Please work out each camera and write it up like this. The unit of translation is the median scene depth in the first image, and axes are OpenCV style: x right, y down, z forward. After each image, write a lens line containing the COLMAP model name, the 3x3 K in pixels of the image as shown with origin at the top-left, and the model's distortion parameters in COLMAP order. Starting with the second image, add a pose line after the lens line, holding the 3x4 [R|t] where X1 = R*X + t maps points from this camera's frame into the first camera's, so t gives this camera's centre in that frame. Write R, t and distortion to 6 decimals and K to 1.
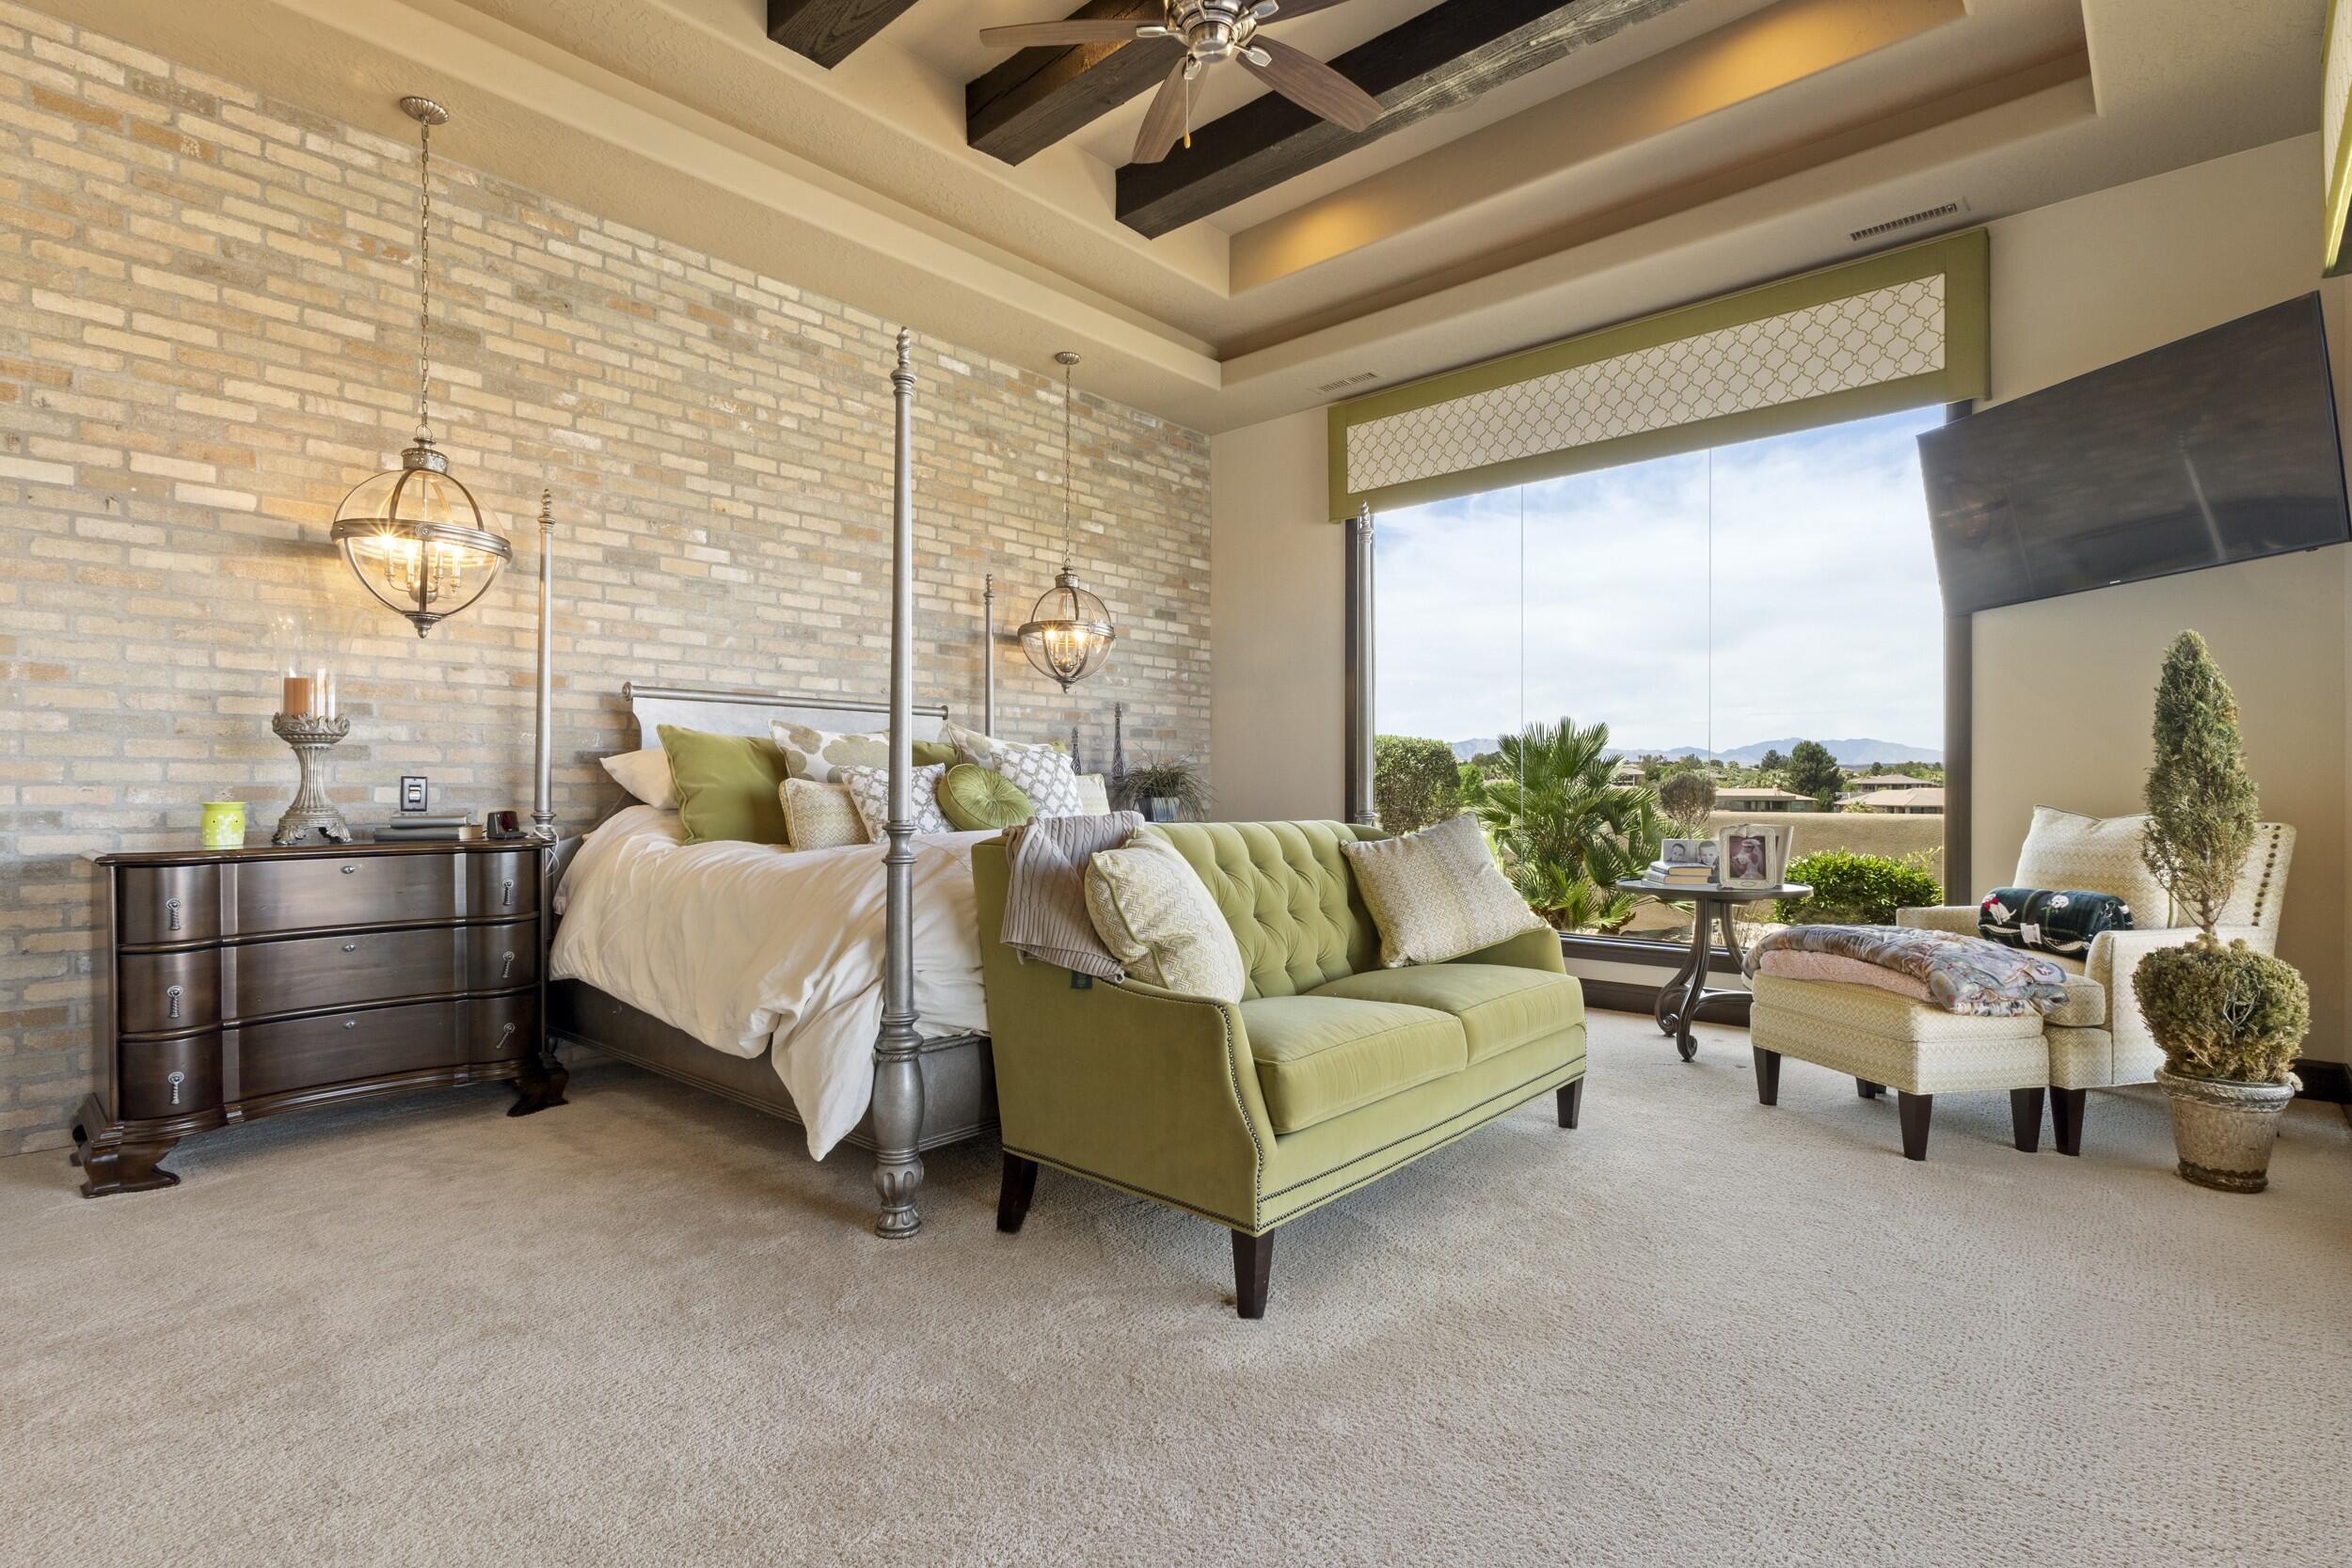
lens RADIAL K [[1137.2, 0, 1180.5], [0, 1137.2, 806.8], [0, 0, 1]] dist [0.000346, -0.000099]
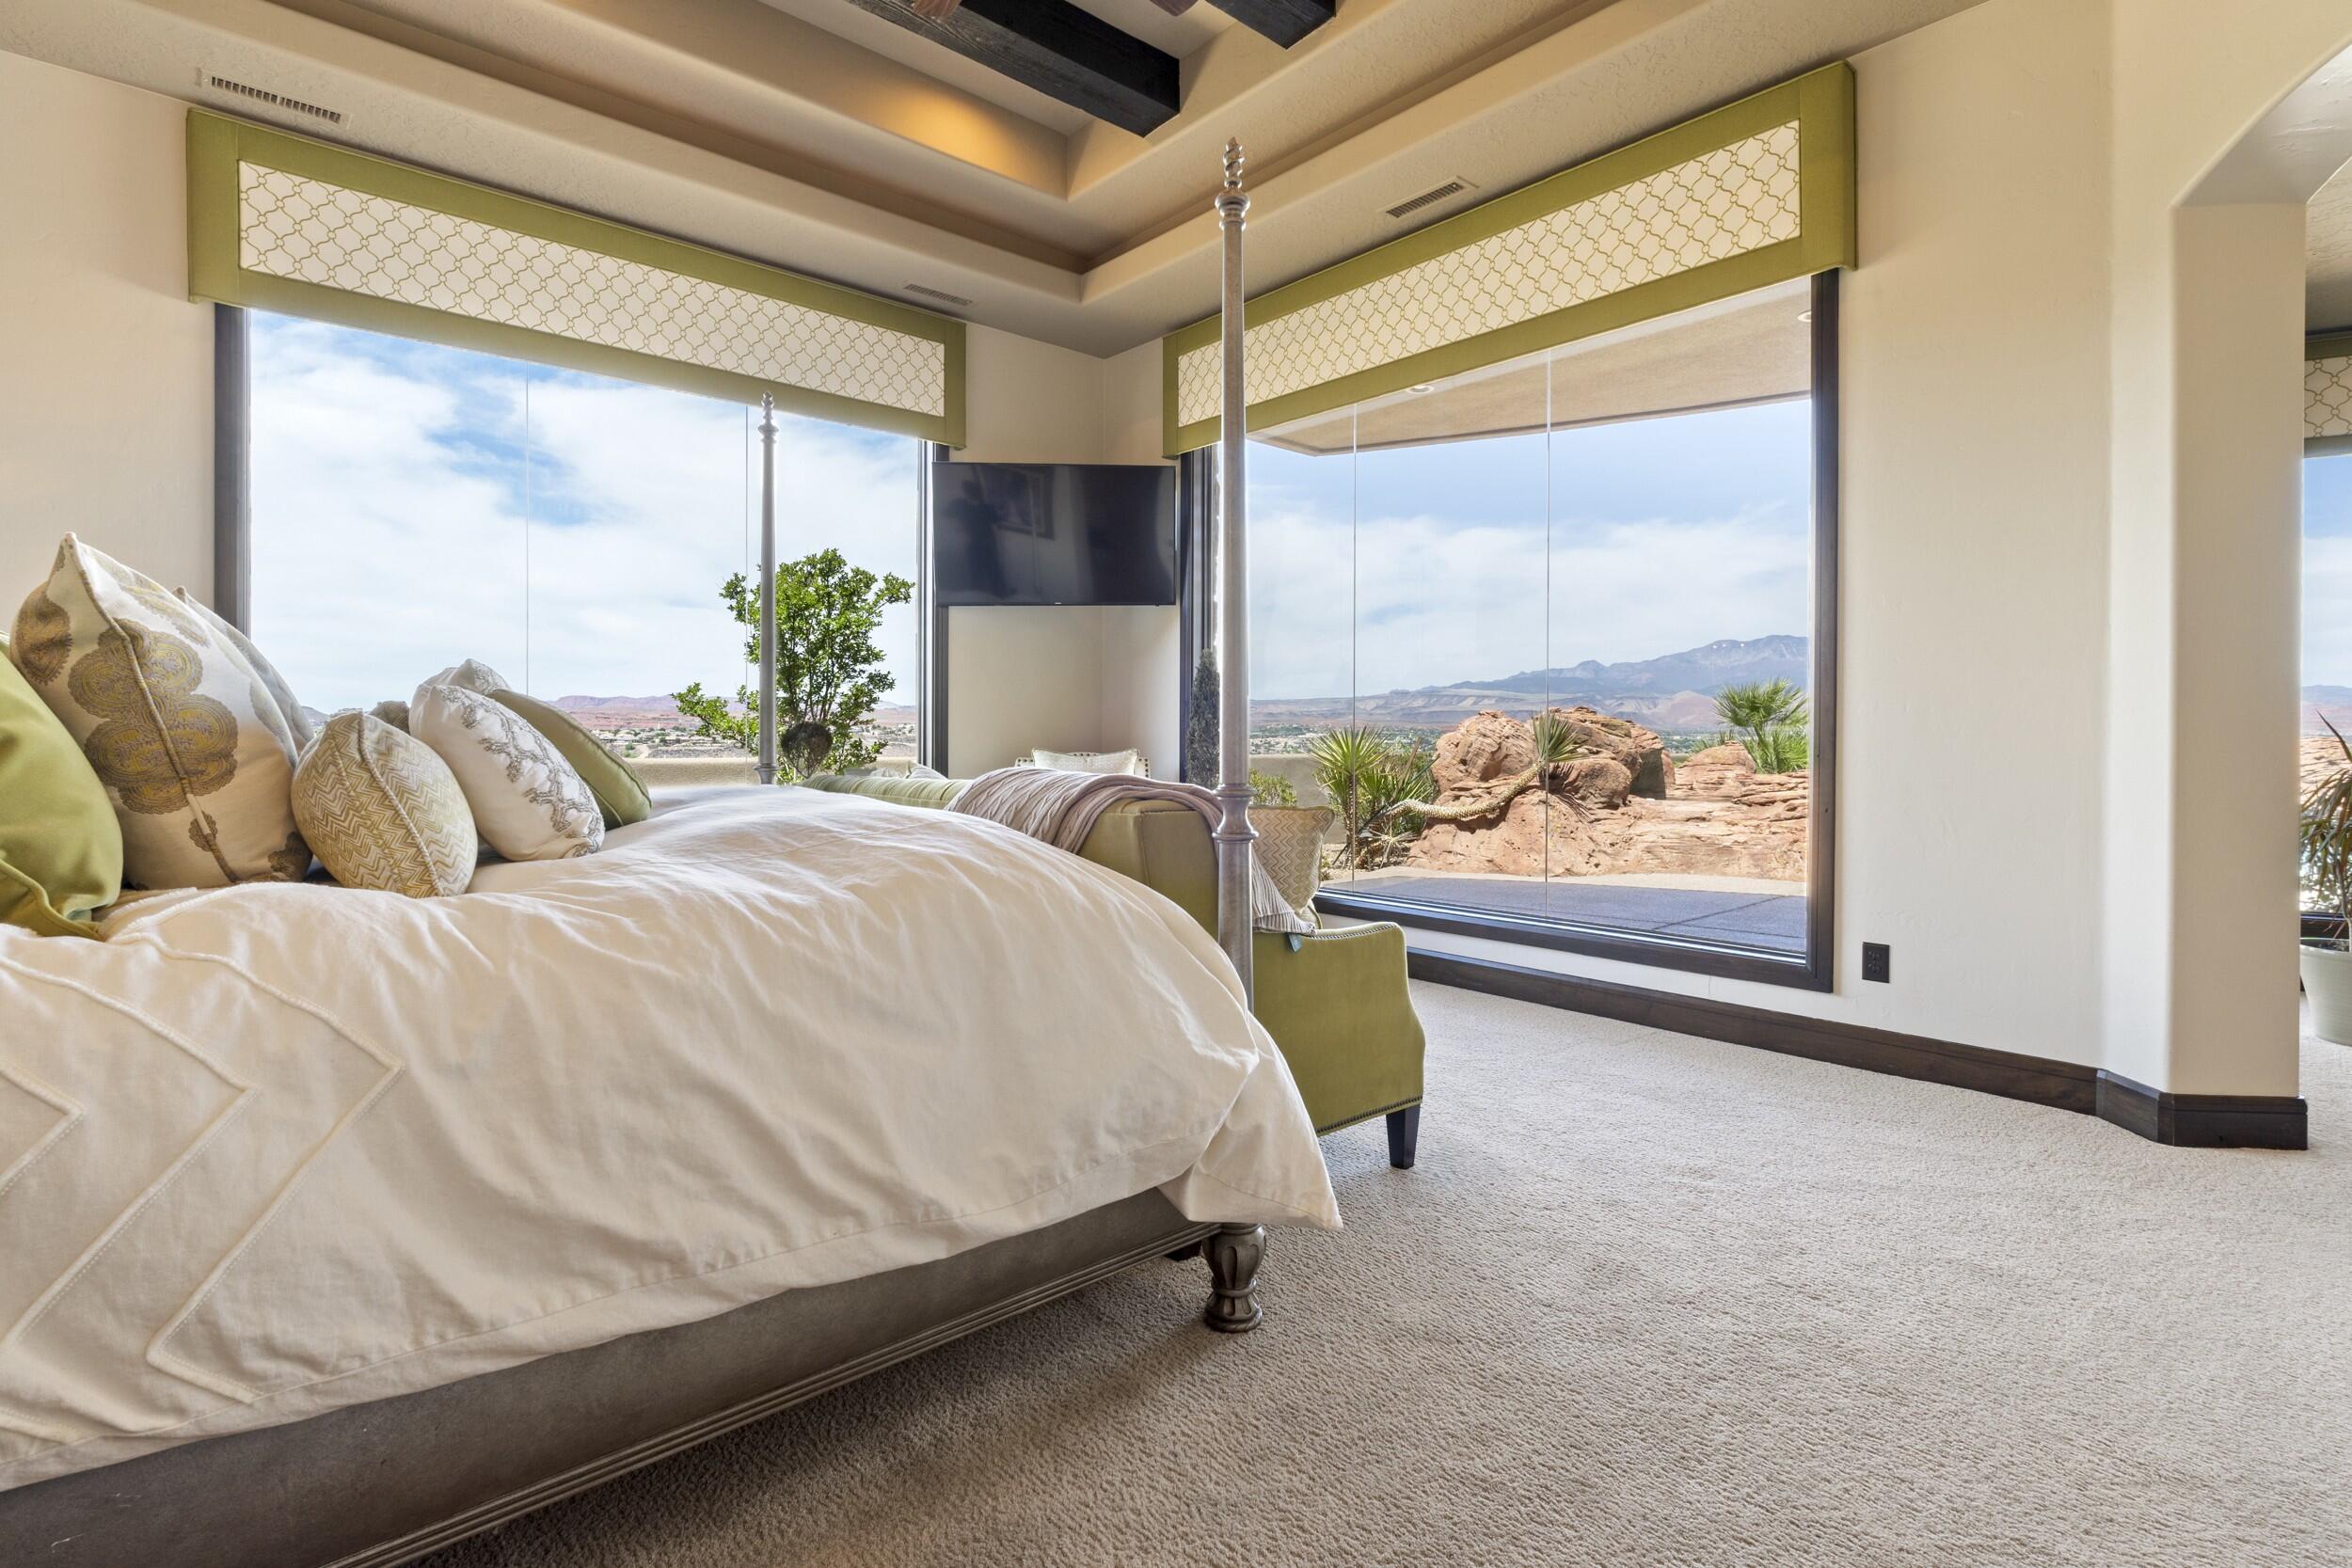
lens RADIAL K [[1126.8, 0, 1175.1], [0, 1126.8, 755.0], [0, 0, 1]] dist [0.000417, -0.000147]
pose [[0.117016, -0.006995, 0.993105, -0.410947], [0.010769, 0.999925, 0.005774, 0.000129], [-0.993072, 0.010019, 0.117083, 0.398886]]
